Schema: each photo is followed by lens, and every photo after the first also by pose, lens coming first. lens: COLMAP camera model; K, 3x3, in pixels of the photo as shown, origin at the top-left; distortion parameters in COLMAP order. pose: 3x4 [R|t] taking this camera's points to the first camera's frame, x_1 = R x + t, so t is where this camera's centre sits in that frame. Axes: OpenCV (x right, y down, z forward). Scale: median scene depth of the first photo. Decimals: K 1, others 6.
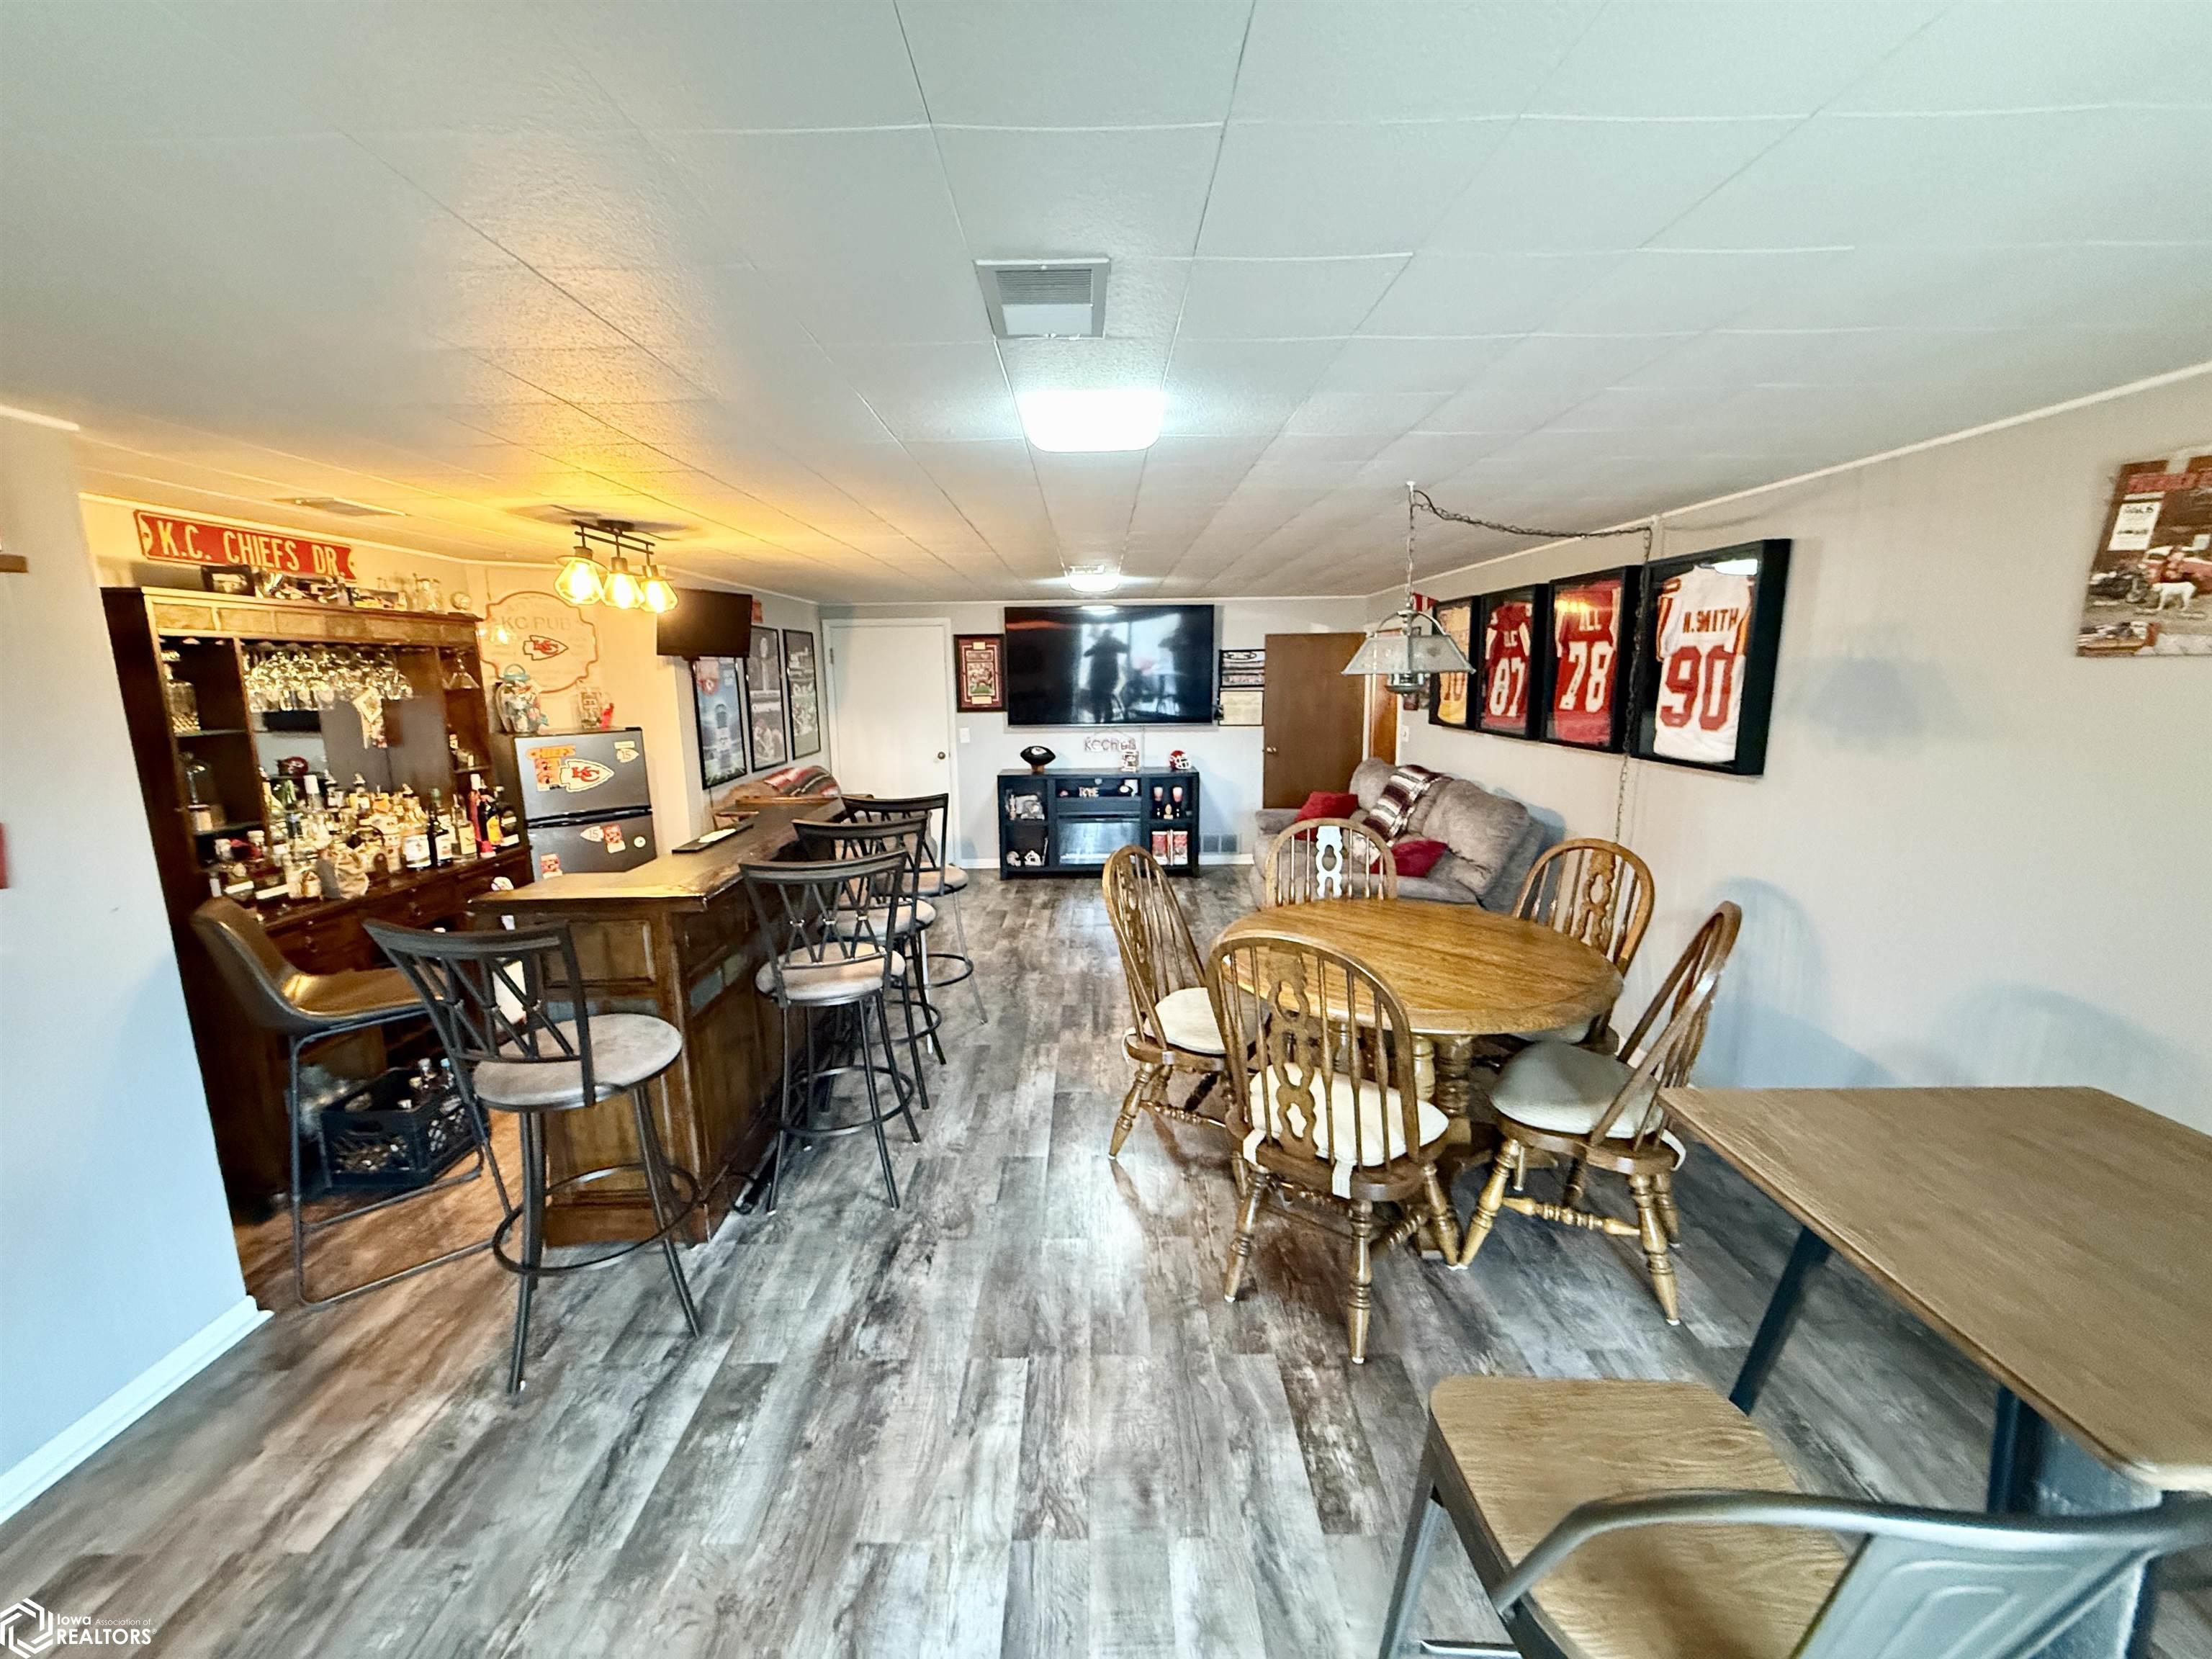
lens RADIAL K [[881.3, 0, 1103.7], [0, 881.3, 827.2], [0, 0, 1]] dist [-0.001761, 0.001233]
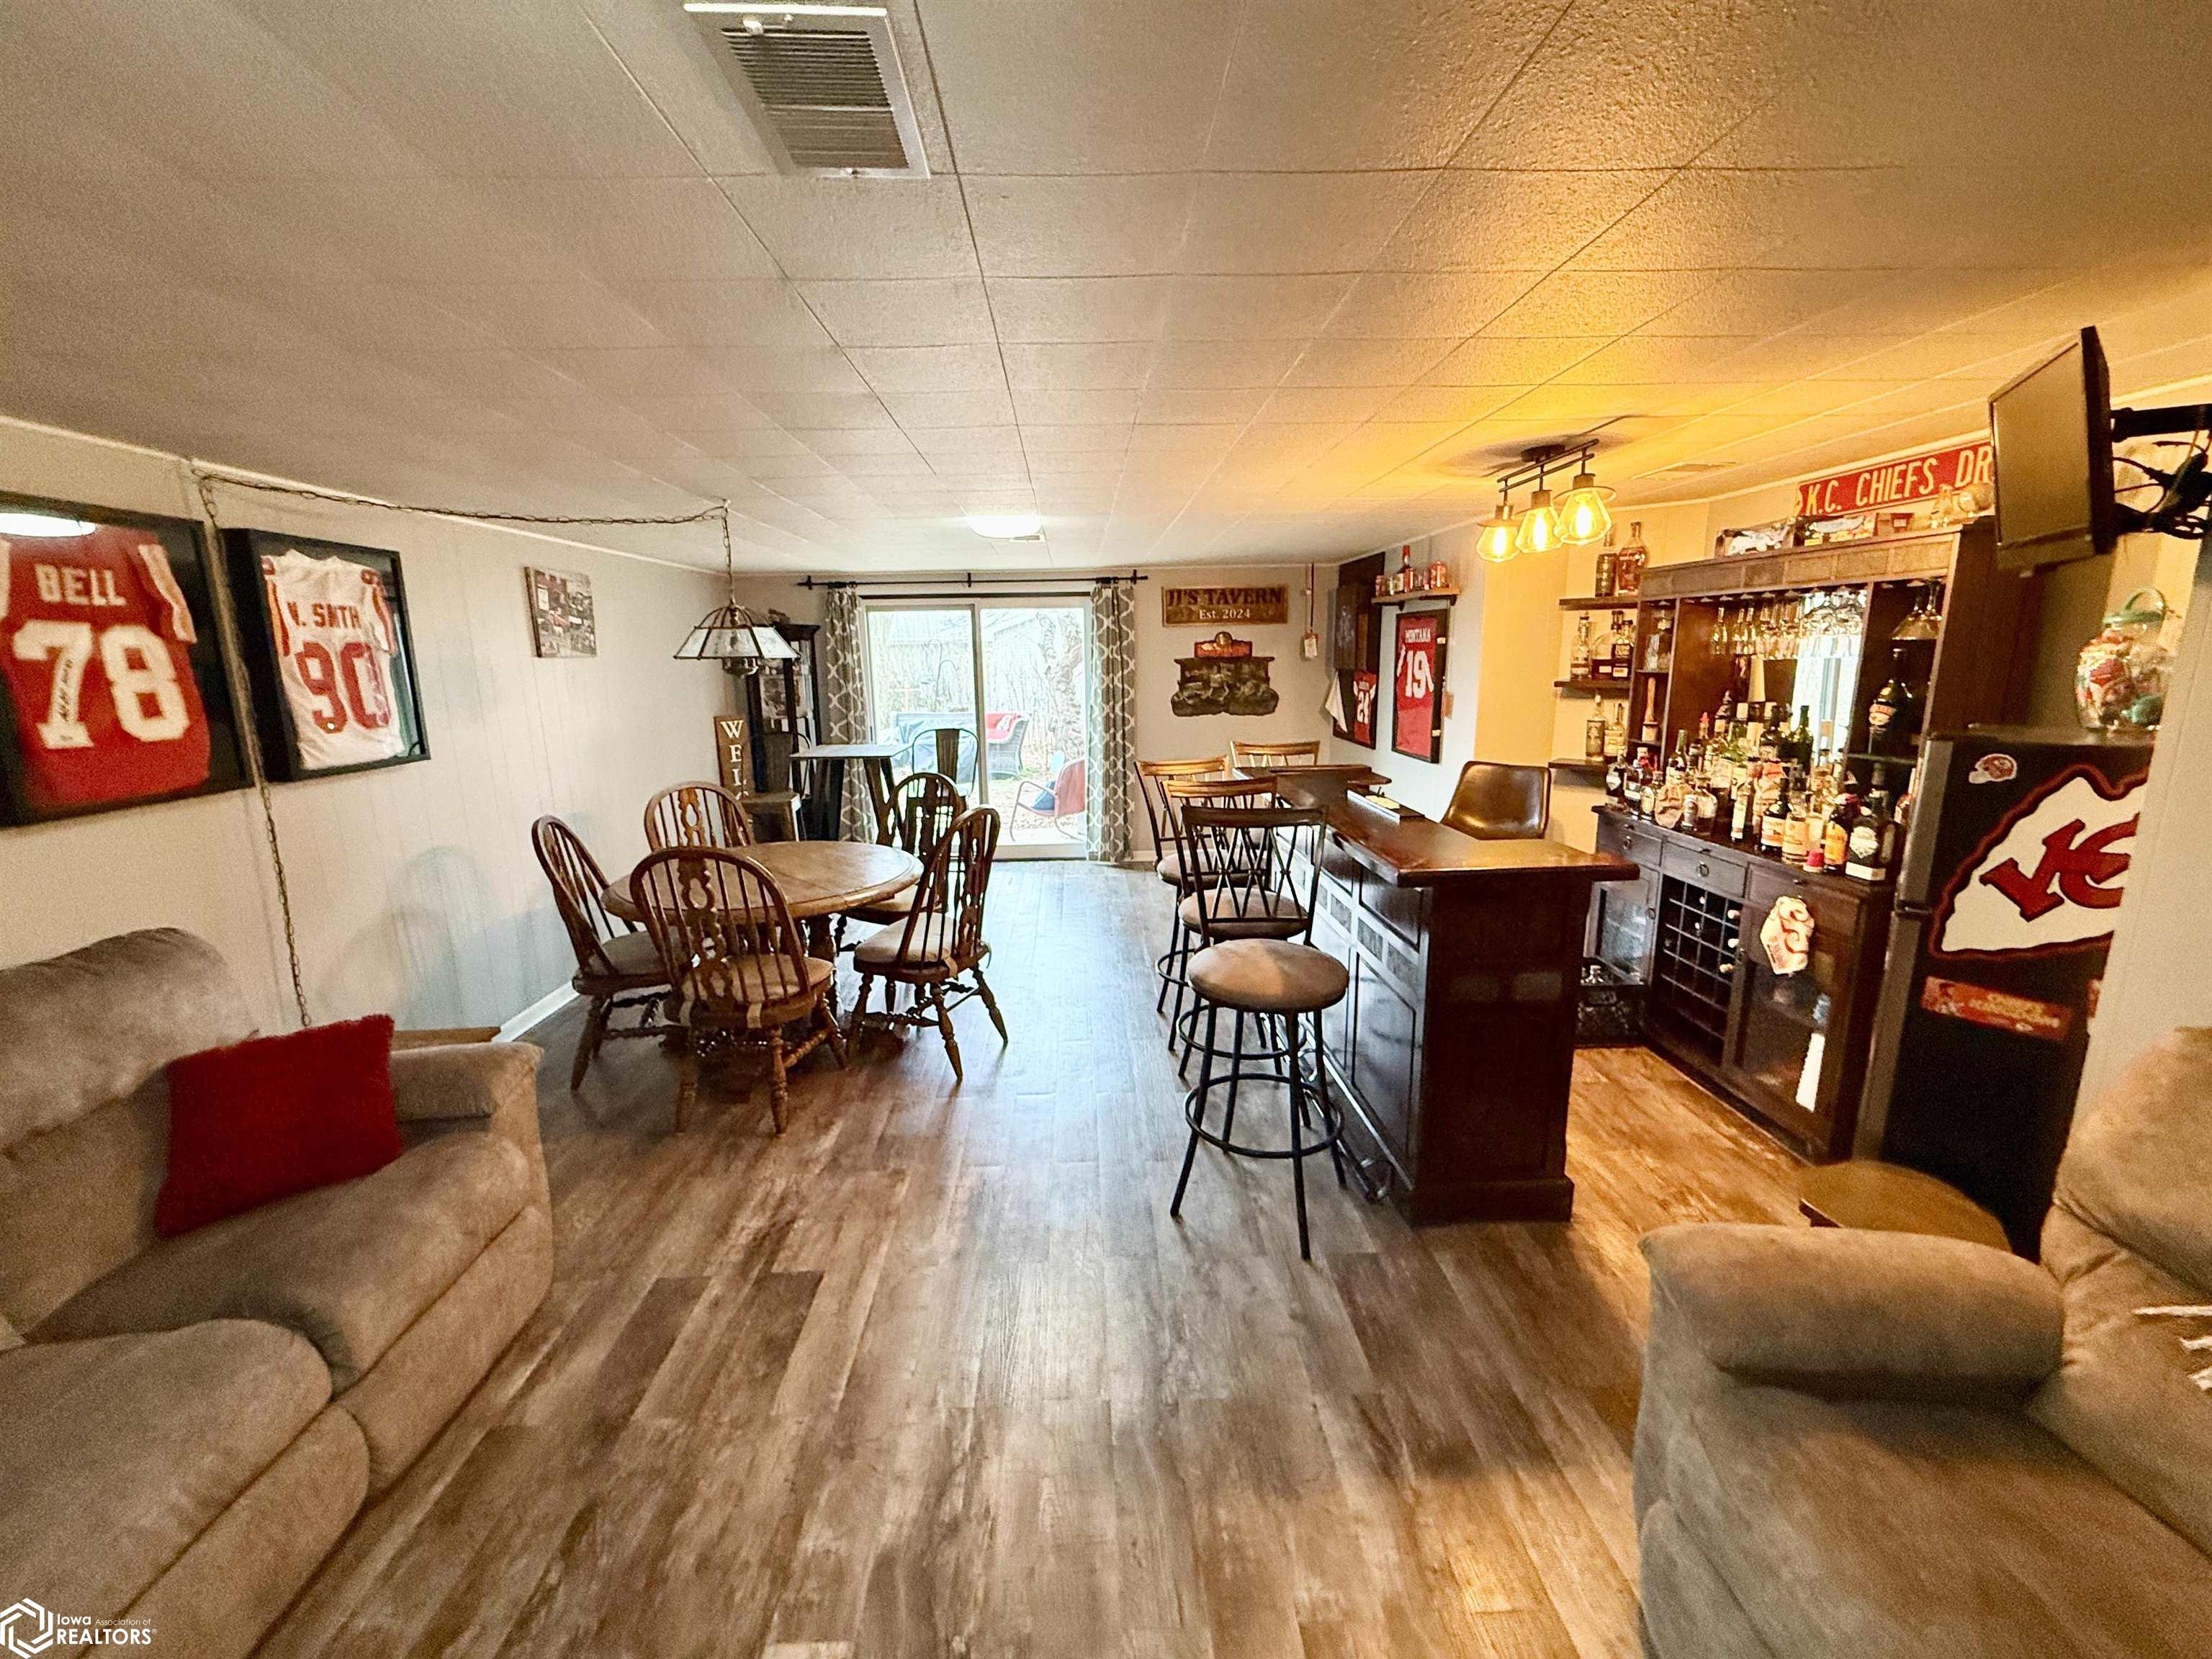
lens RADIAL K [[881.3, 0, 1105.7], [0, 881.3, 826.5], [0, 0, 1]] dist [-0.001761, 0.001233]
pose [[-0.999037, 0.038064, -0.021800, -0.110023], [0.027497, 0.930653, 0.364869, -0.342878], [0.034176, 0.363918, -0.930804, 1.970724]]
